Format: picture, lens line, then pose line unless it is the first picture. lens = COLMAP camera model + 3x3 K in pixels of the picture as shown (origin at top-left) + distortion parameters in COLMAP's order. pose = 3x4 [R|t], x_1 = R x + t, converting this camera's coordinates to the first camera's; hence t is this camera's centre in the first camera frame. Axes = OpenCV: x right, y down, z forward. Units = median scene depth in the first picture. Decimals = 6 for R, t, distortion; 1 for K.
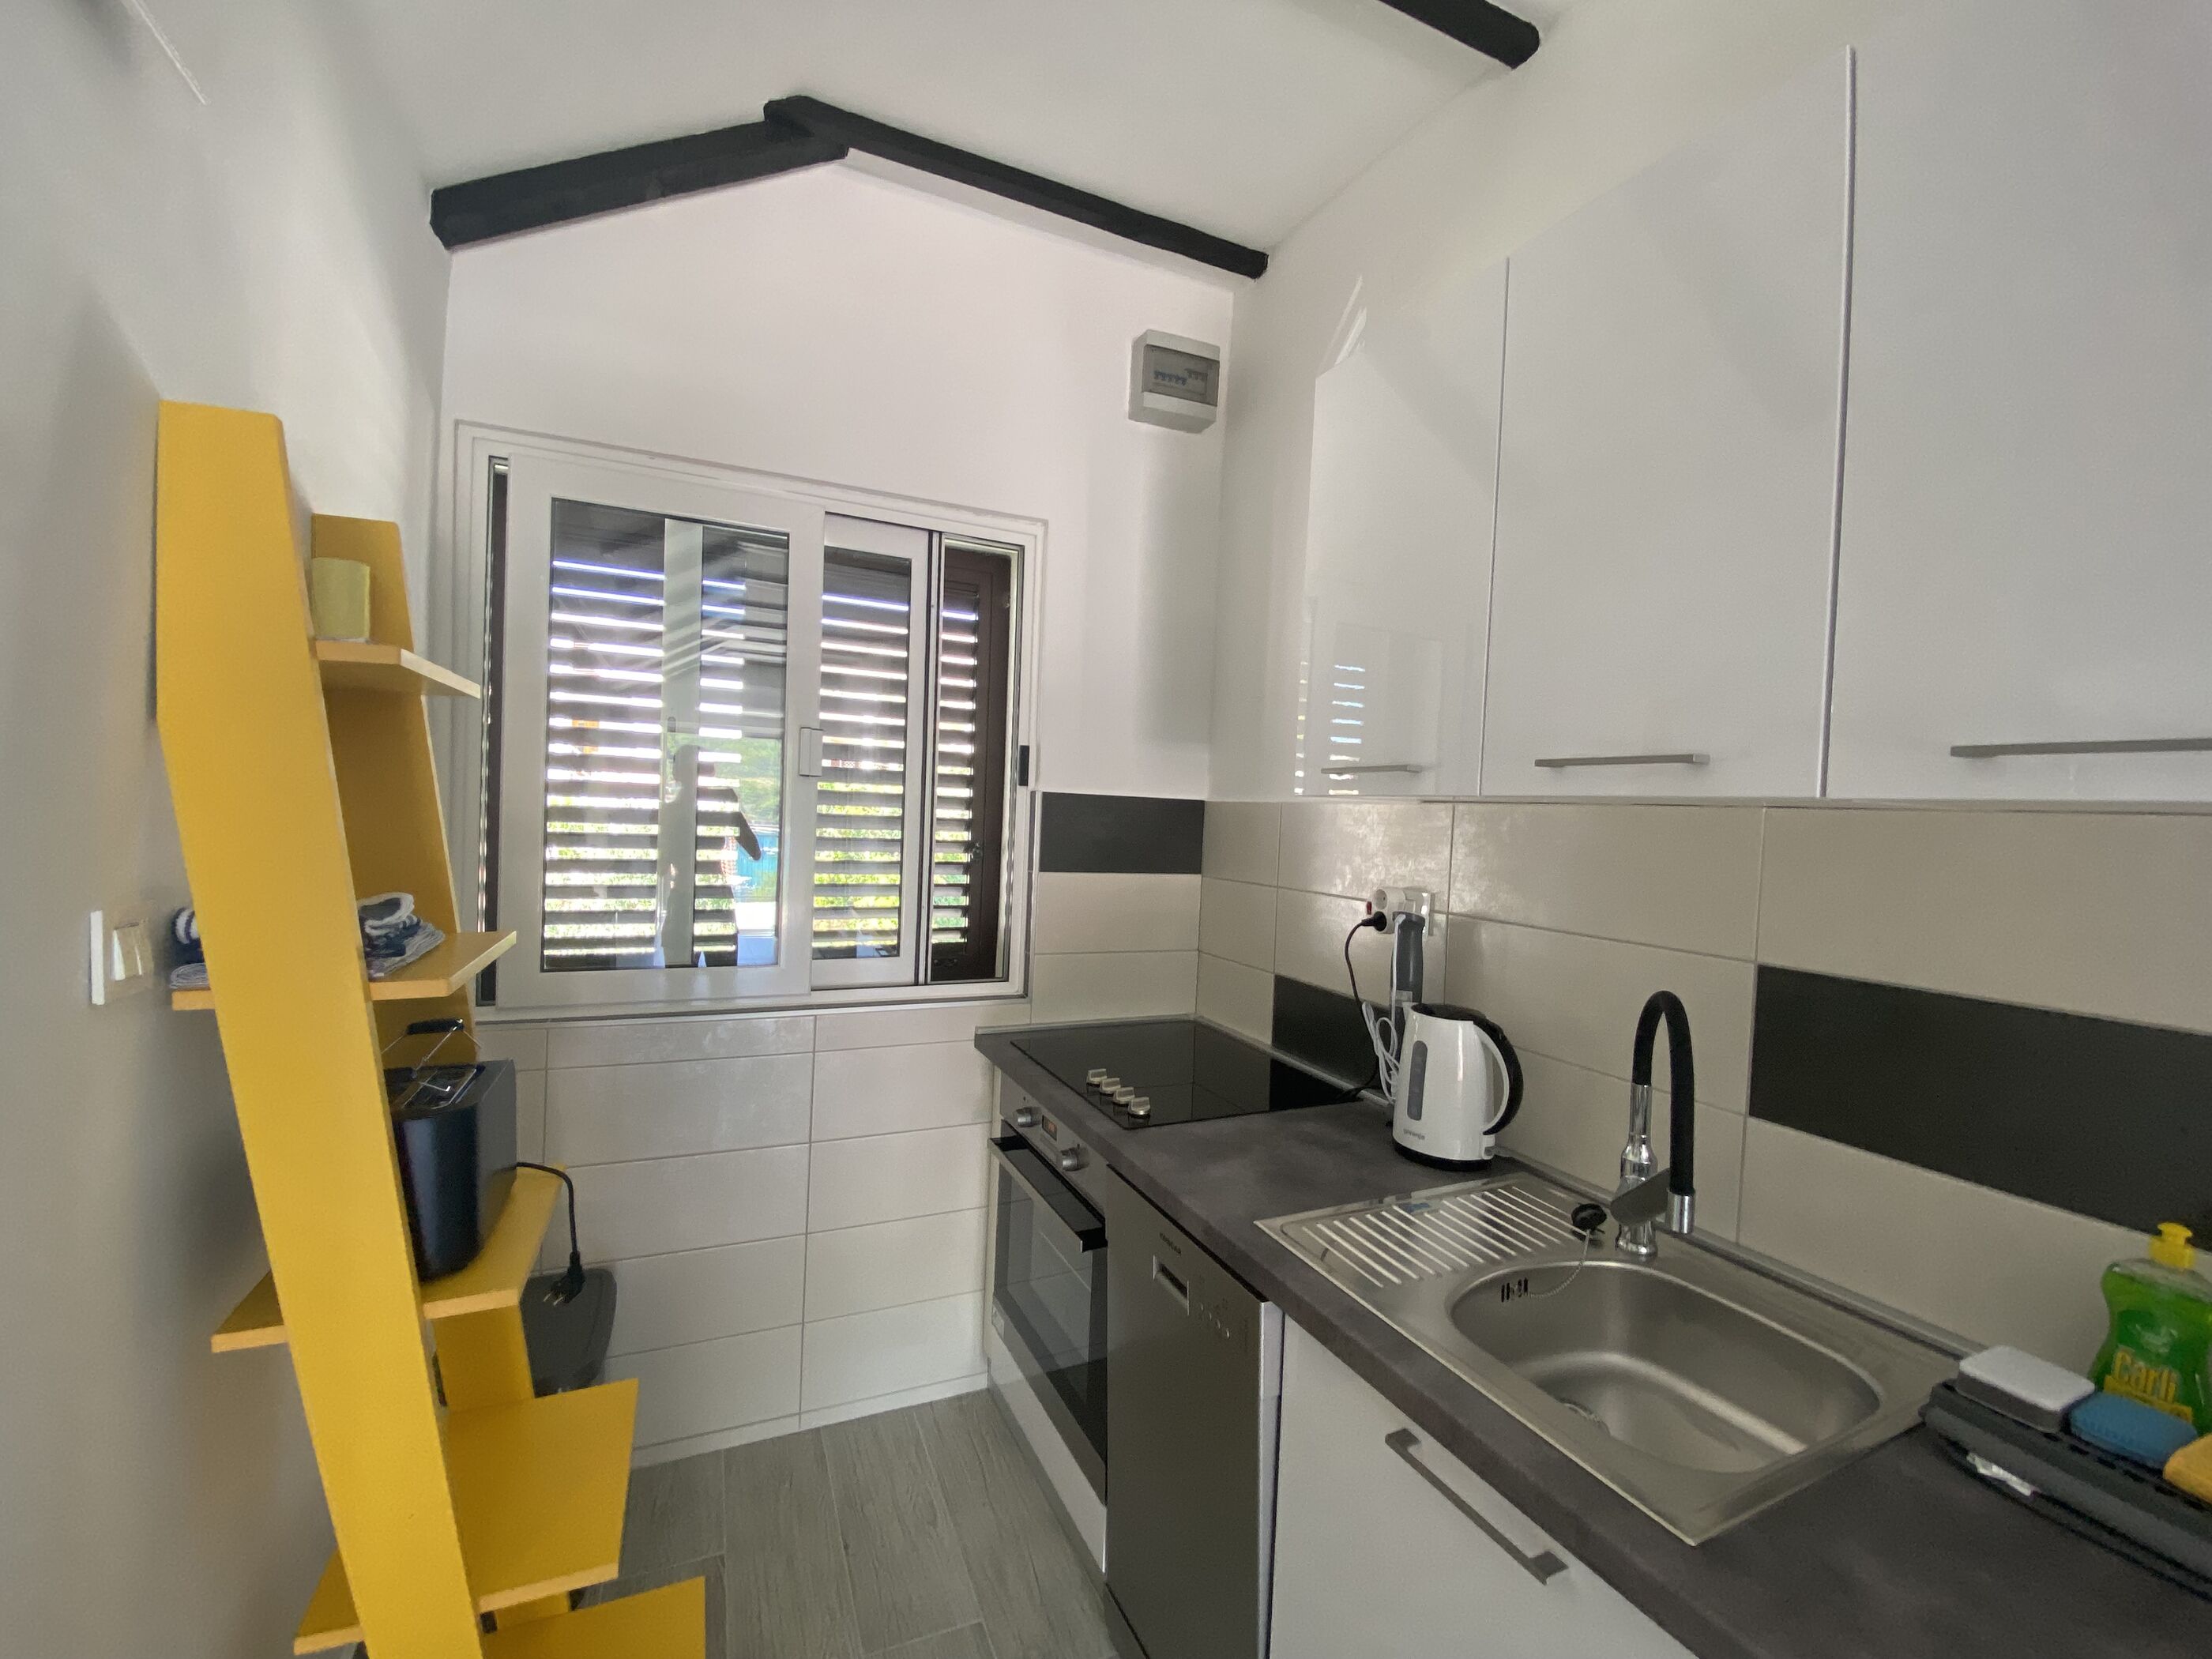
lens RADIAL K [[903.8, 0, 1123.9], [0, 903.8, 832.9], [0, 0, 1]] dist [0.002935, -0.013508]
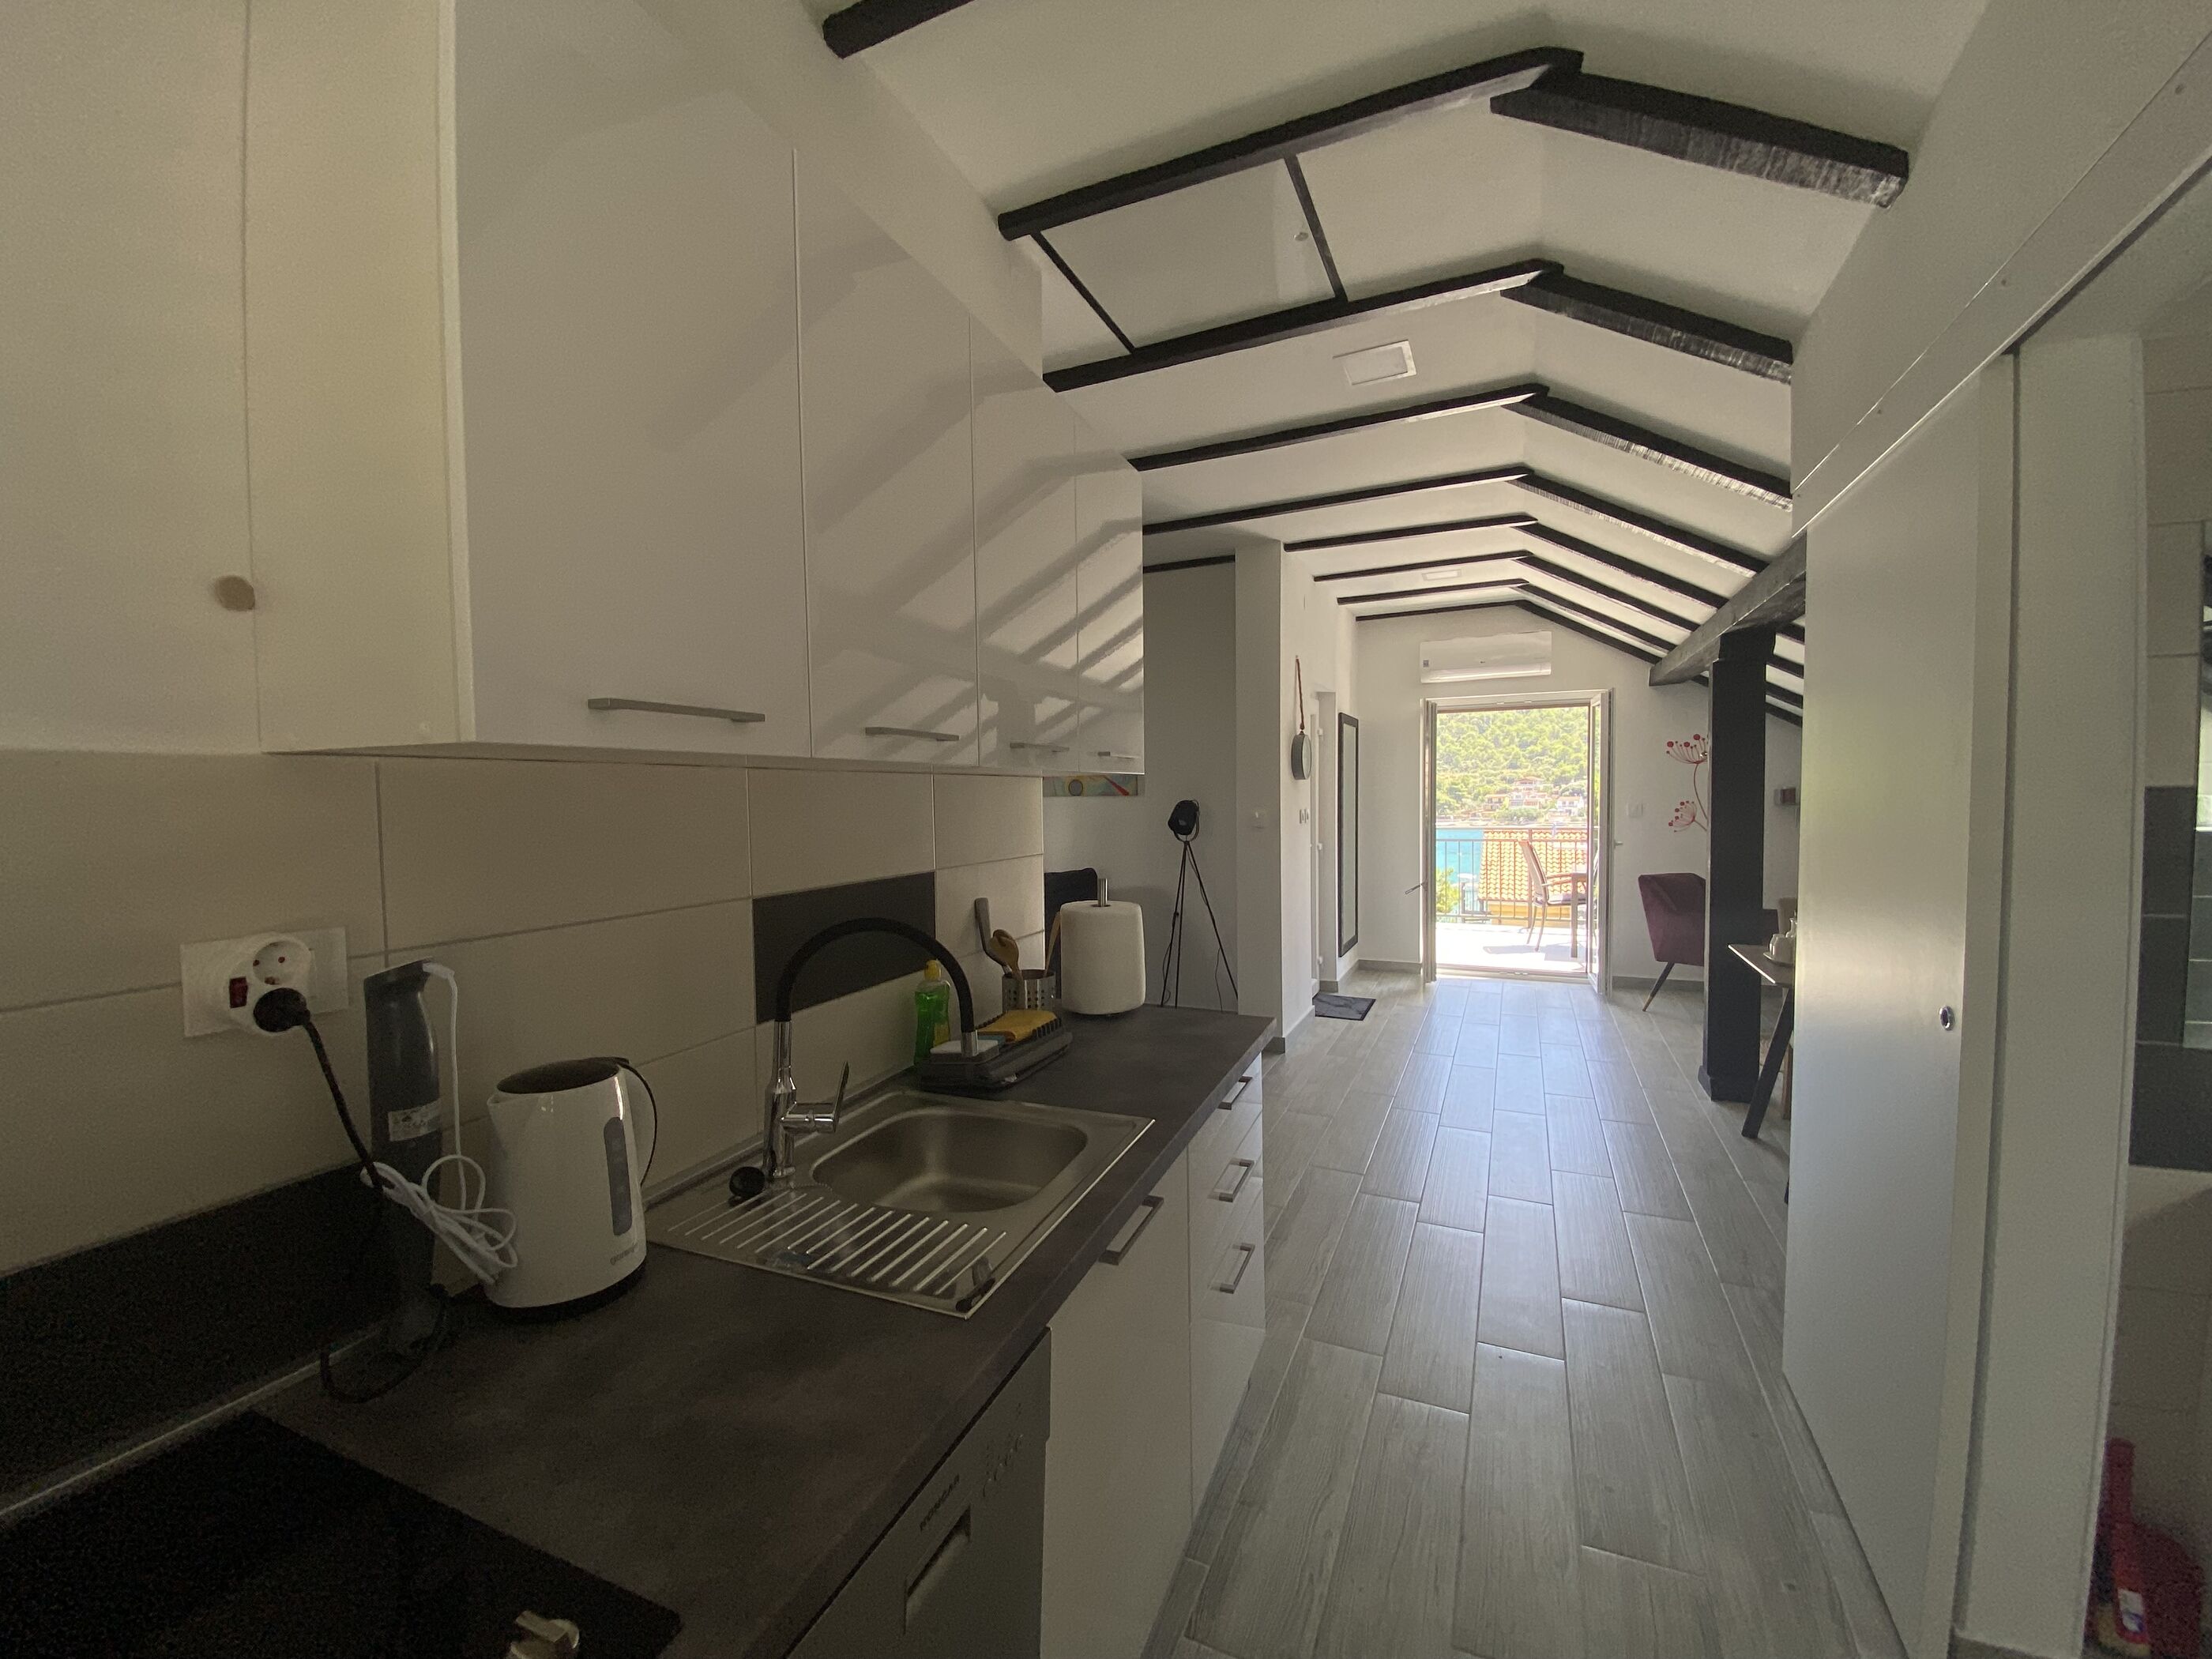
lens RADIAL K [[903.8, 0, 1123.9], [0, 903.8, 832.9], [0, 0, 1]] dist [0.002935, -0.013508]
pose [[-0.645383, -0.093977, 0.758056, -0.454035], [-0.015344, 0.993798, 0.110139, -0.066974], [-0.763705, 0.059450, -0.642822, 1.281621]]
